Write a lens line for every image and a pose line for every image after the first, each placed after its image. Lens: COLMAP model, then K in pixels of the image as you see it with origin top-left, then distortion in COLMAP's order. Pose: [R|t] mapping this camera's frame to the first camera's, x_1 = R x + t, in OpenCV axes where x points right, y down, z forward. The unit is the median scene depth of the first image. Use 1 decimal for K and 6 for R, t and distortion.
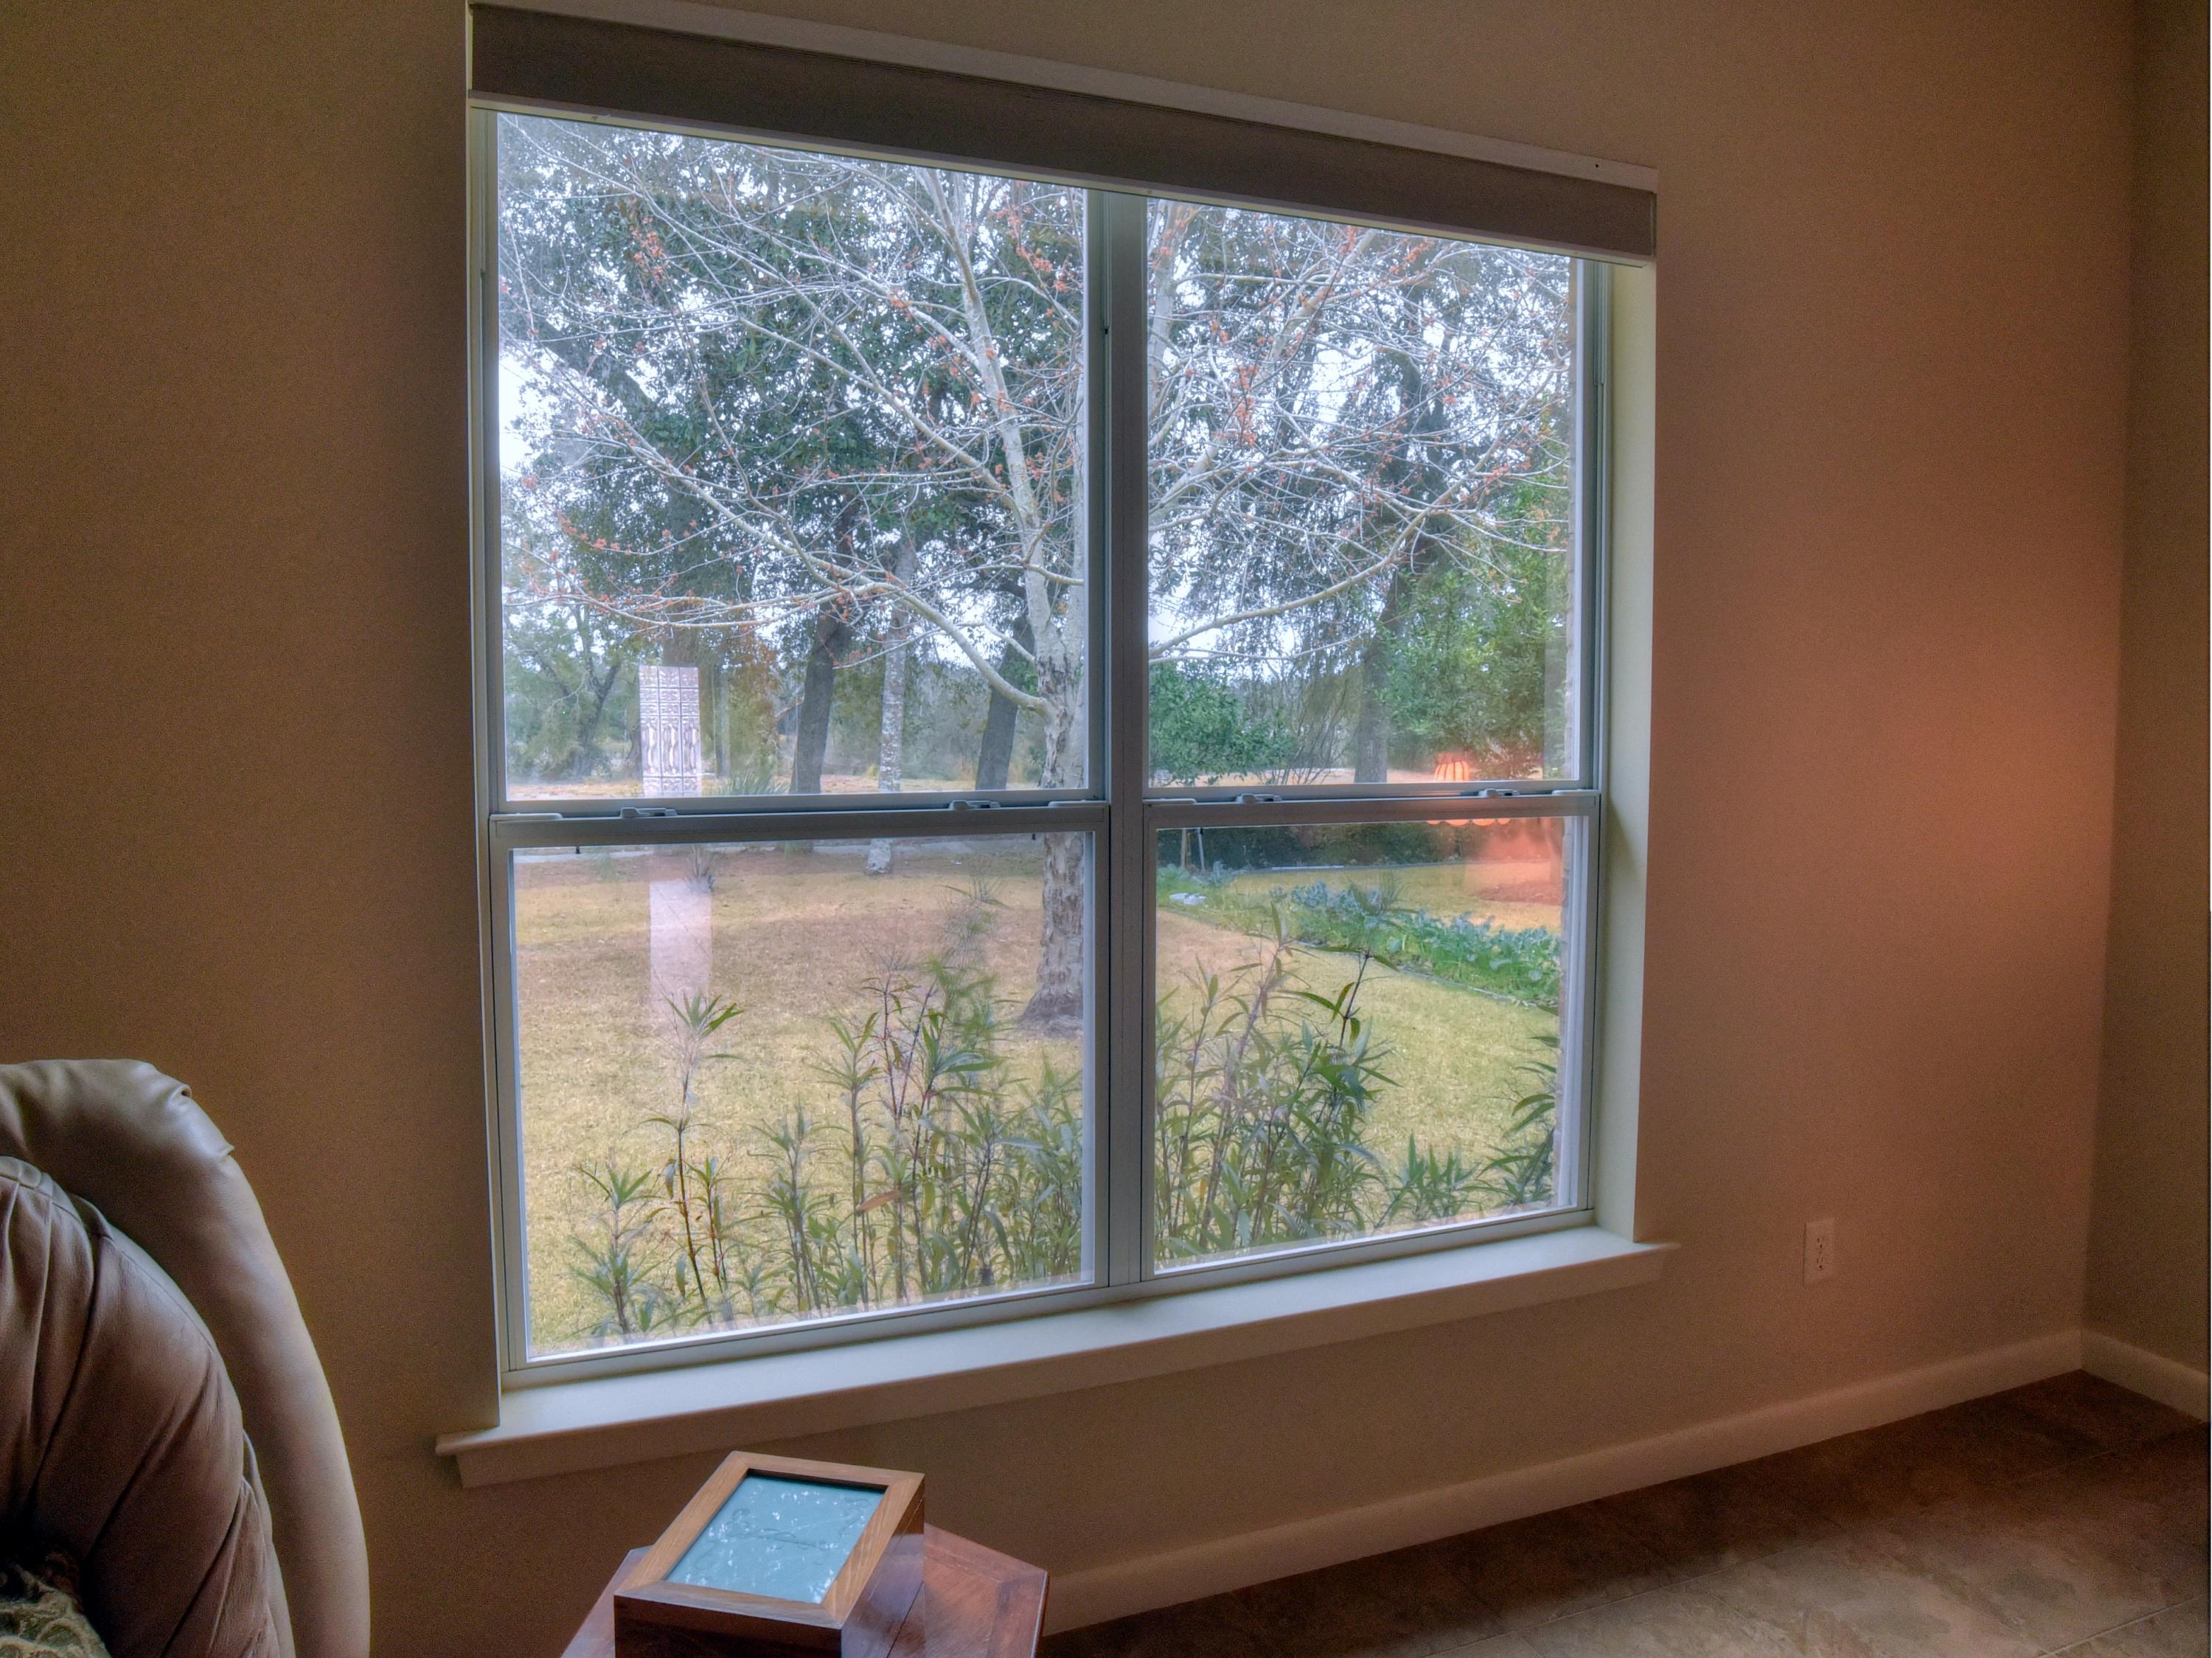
lens RADIAL K [[1422.9, 0, 1106.0], [0, 1422.9, 829.0], [0, 0, 1]] dist [-0.040732, -0.001989]
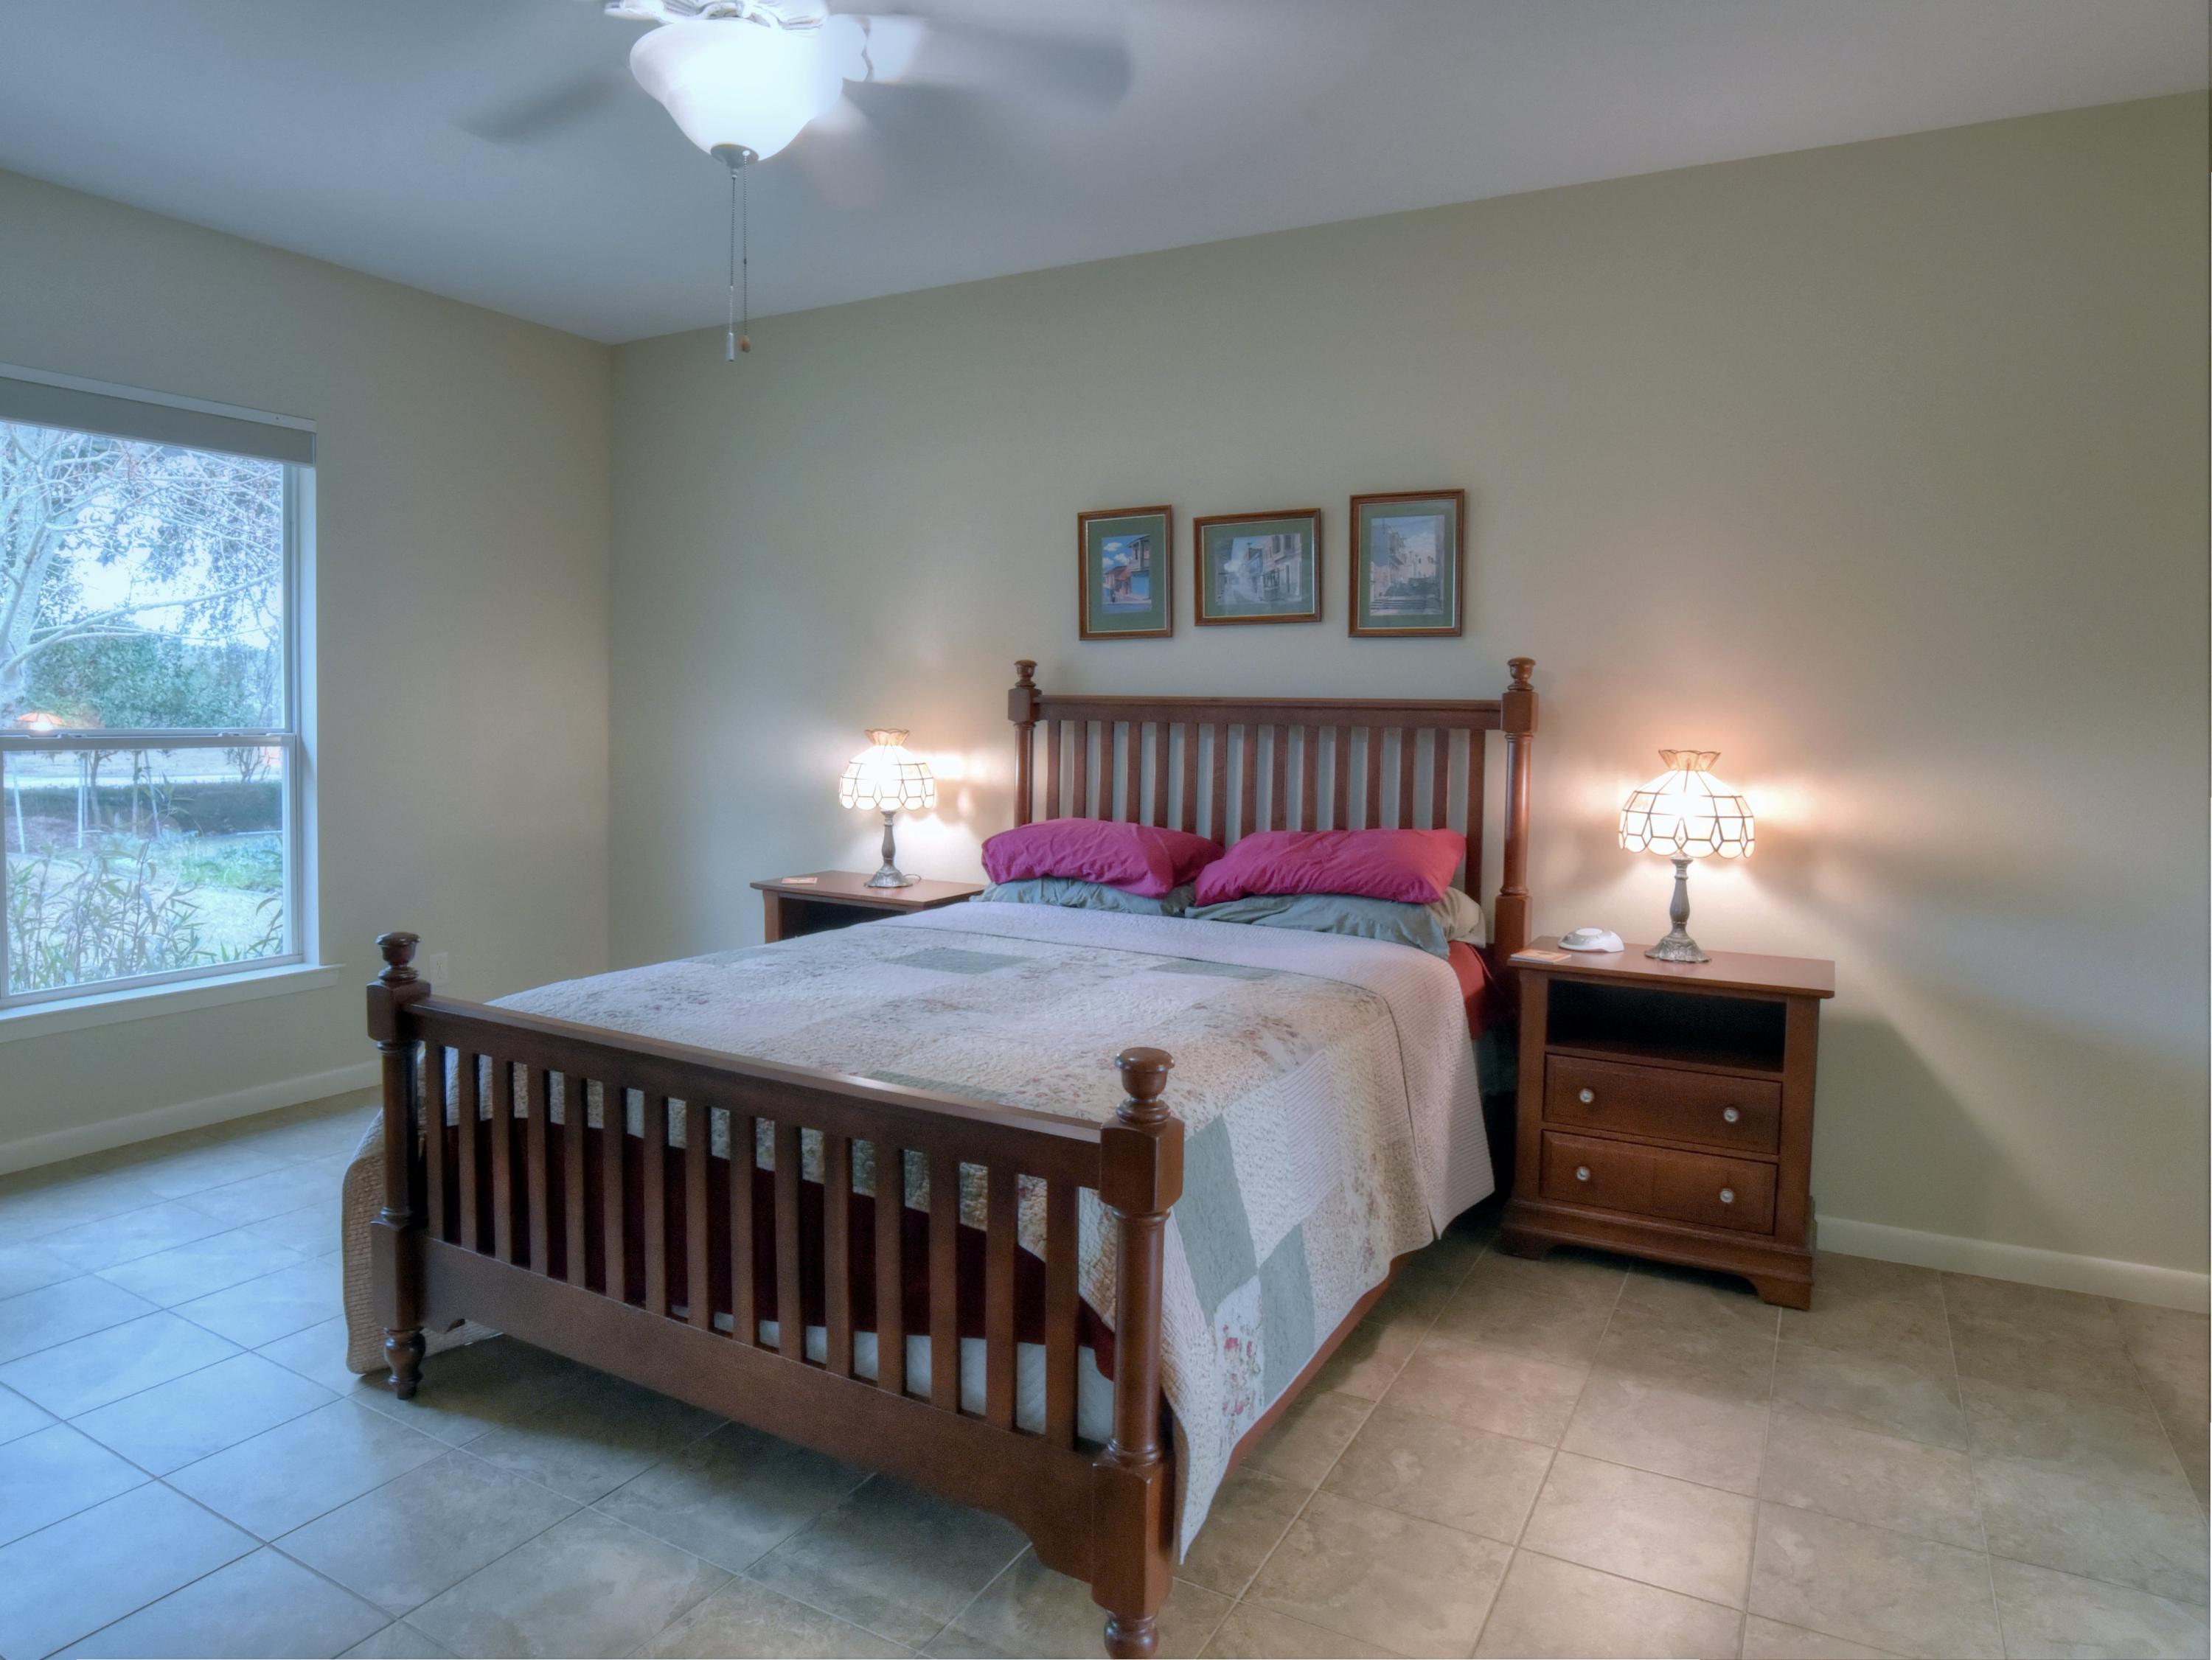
lens RADIAL K [[1422.8, 0, 1106.0], [0, 1422.8, 830.0], [0, 0, 1]] dist [-0.040732, -0.001989]
pose [[0.801512, -0.027154, 0.597362, 0.015263], [0.017127, 0.999601, 0.022457, 0.013832], [-0.597733, -0.007768, 0.801658, -0.221237]]
